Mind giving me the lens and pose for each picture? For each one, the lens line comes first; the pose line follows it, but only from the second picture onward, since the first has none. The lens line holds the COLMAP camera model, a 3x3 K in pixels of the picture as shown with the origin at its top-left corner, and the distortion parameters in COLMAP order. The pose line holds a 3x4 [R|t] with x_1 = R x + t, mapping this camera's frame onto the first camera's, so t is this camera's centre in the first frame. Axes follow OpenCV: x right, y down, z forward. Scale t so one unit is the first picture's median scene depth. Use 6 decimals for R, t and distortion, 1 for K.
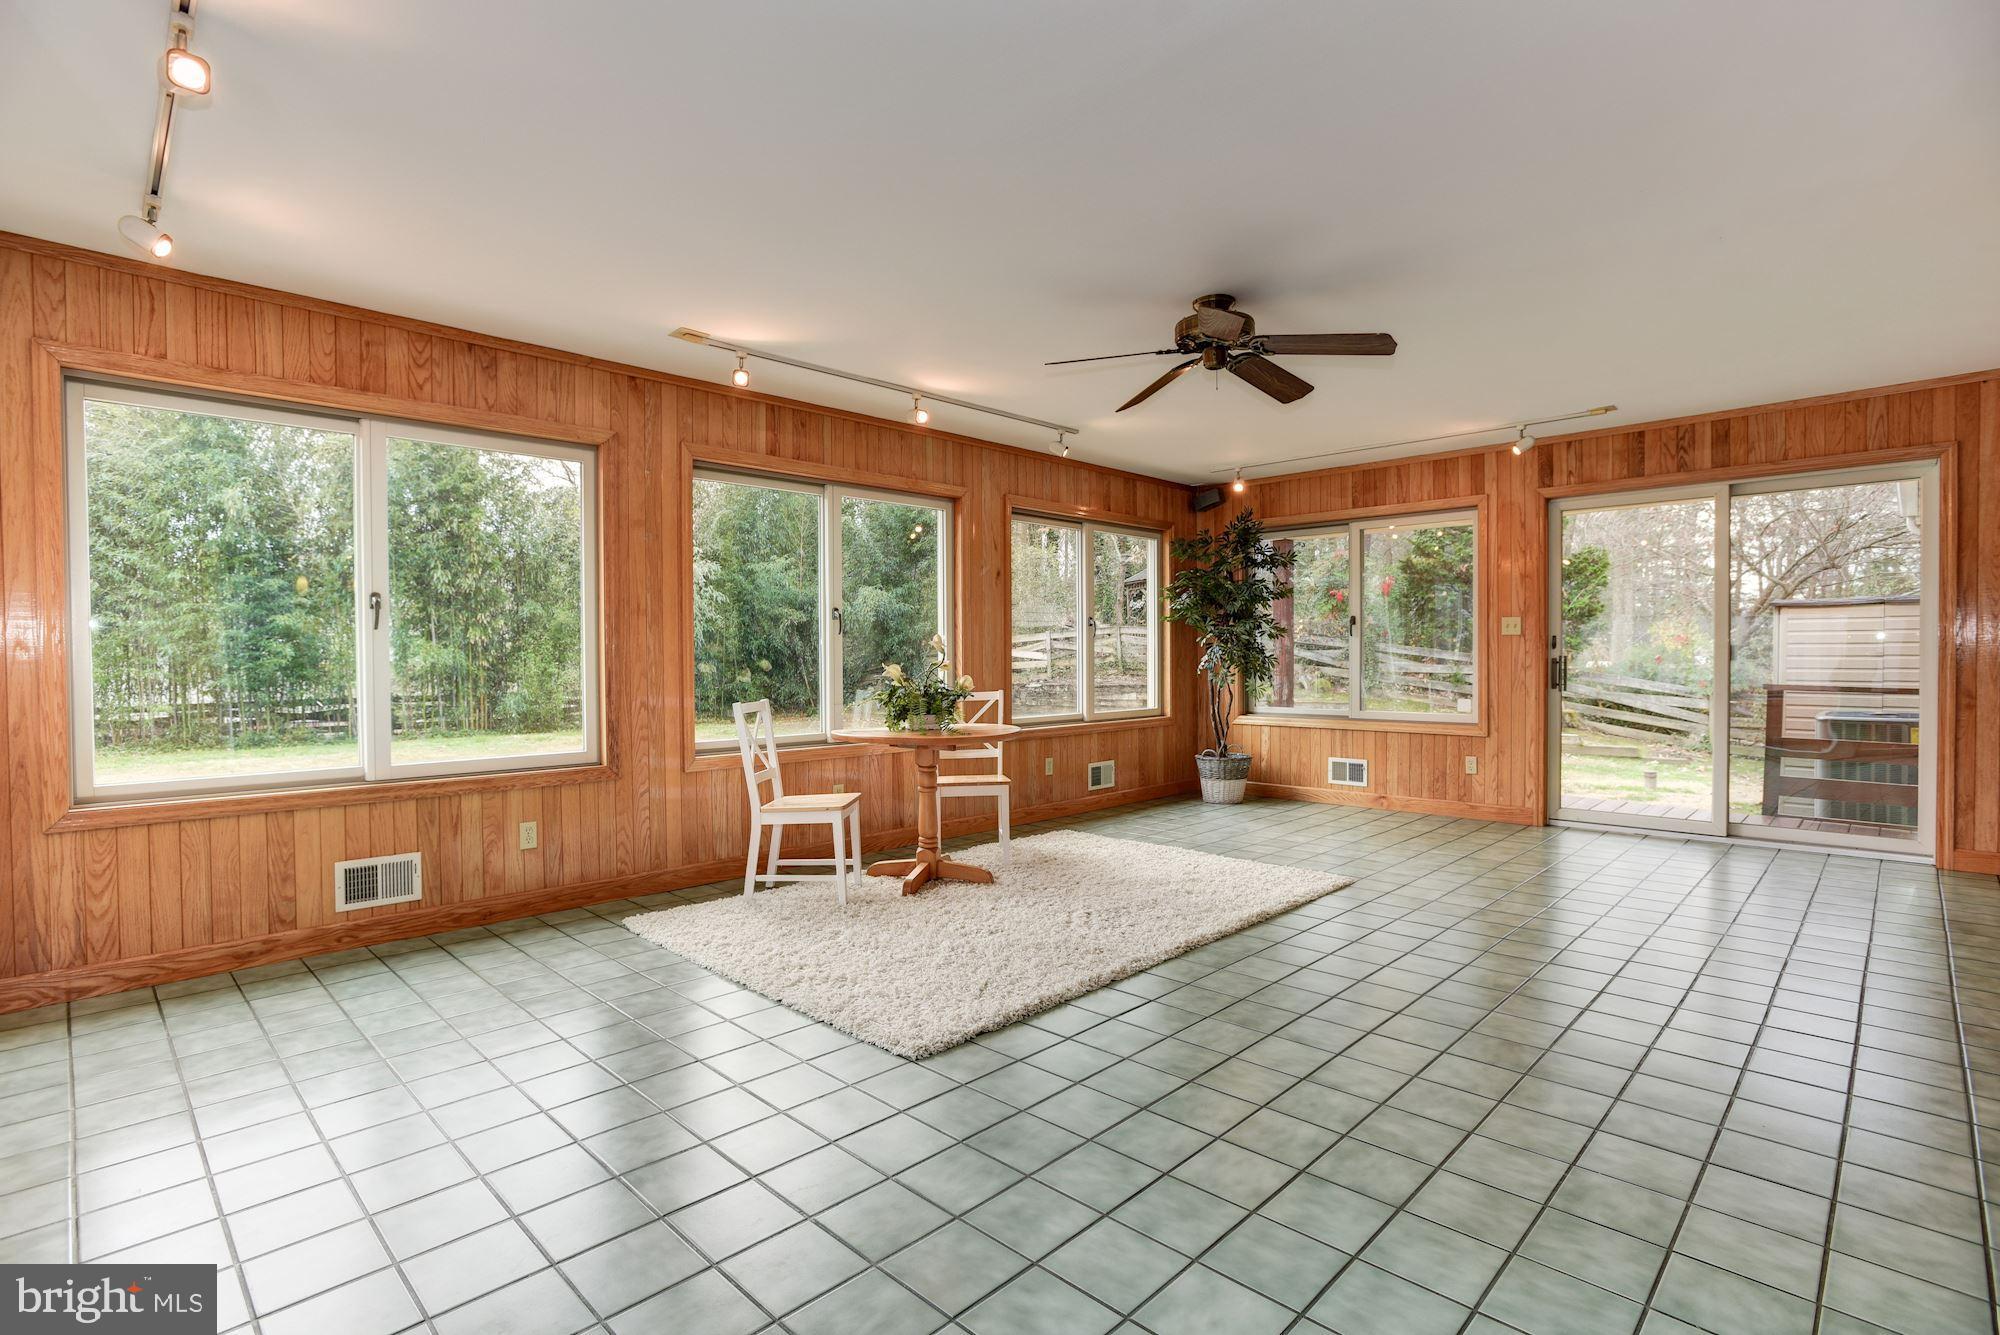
lens RADIAL K [[953.2, 0, 997.5], [0, 953.2, 670.3], [0, 0, 1]] dist [-0.048481, 0.019851]
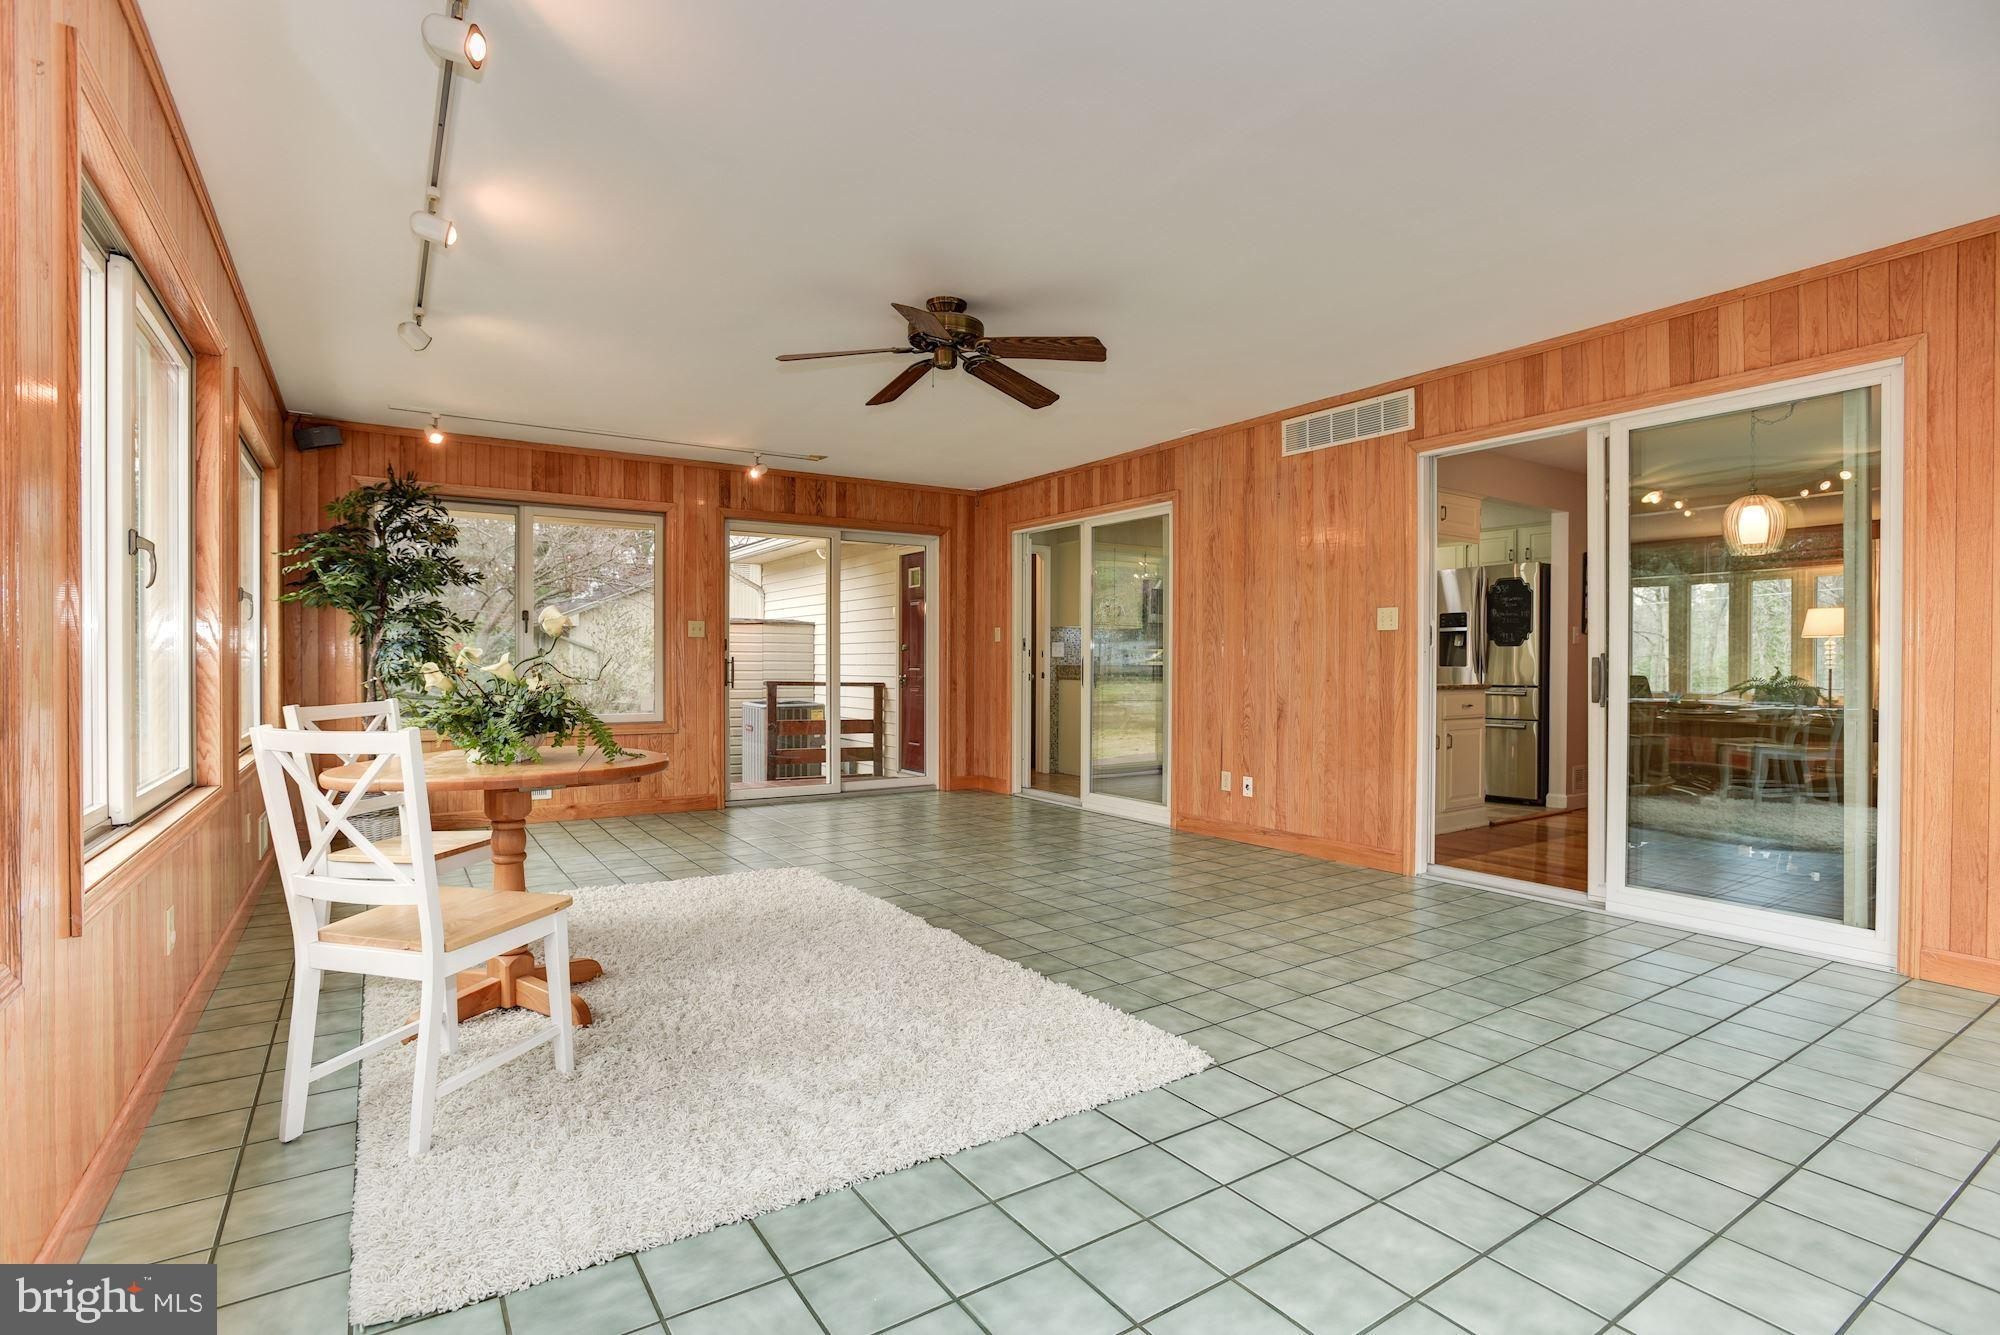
lens RADIAL K [[953.2, 0, 999.5], [0, 953.2, 664.7], [0, 0, 1]] dist [-0.048481, 0.019851]
pose [[0.210996, -0.001150, 0.977486, -0.619774], [0.010577, 0.999943, -0.001107, -0.000081], [-0.977430, 0.010572, 0.210996, 0.576333]]
